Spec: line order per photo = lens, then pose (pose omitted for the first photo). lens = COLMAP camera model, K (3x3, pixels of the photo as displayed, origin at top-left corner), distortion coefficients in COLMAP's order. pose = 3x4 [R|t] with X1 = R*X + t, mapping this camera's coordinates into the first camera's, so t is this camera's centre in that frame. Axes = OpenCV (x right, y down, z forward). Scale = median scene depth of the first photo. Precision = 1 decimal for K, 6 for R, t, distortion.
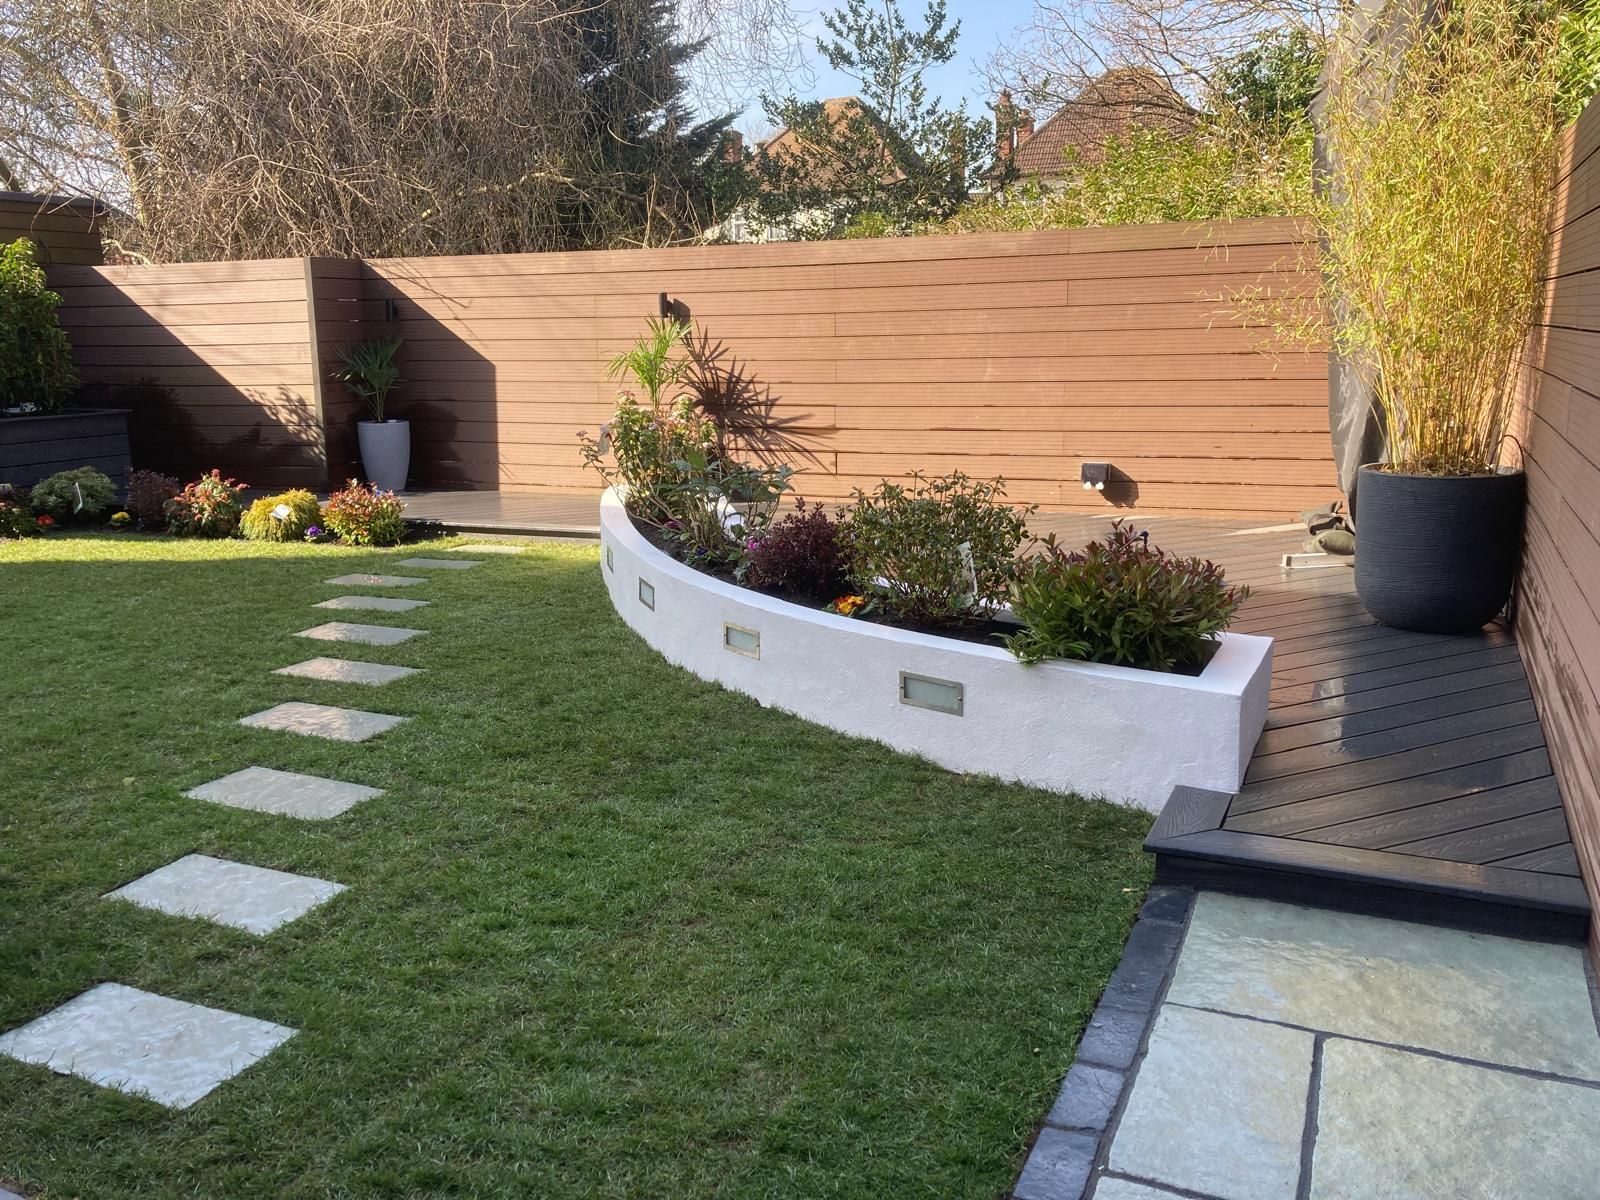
lens RADIAL K [[1298.7, 0, 780.0], [0, 1298.7, 578.3], [0, 0, 1]] dist [0.047415, -0.041138]
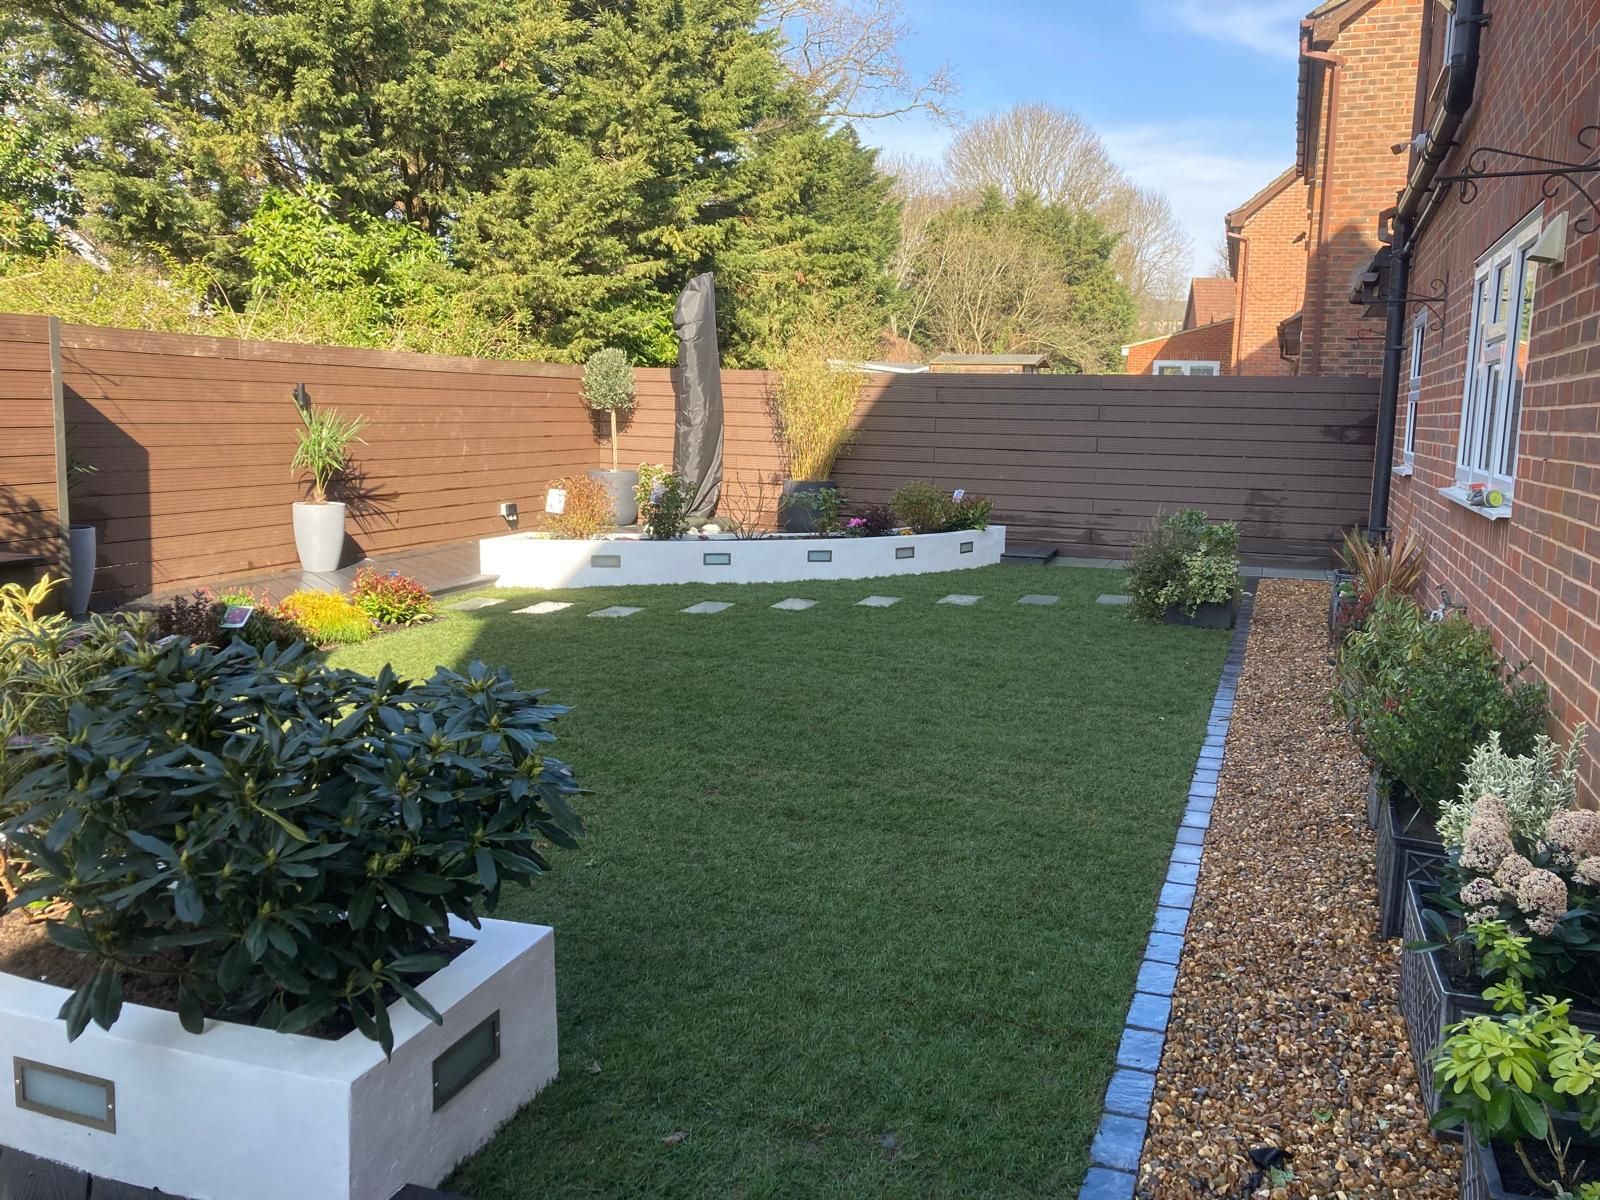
lens RADIAL K [[1298.7, 0, 808.5], [0, 1298.7, 579.1], [0, 0, 1]] dist [0.047415, -0.041138]
pose [[-0.100965, -0.114467, 0.988283, -1.327409], [0.164265, 0.977808, 0.130035, -0.138231], [-0.981236, 0.175469, -0.079922, 0.738961]]
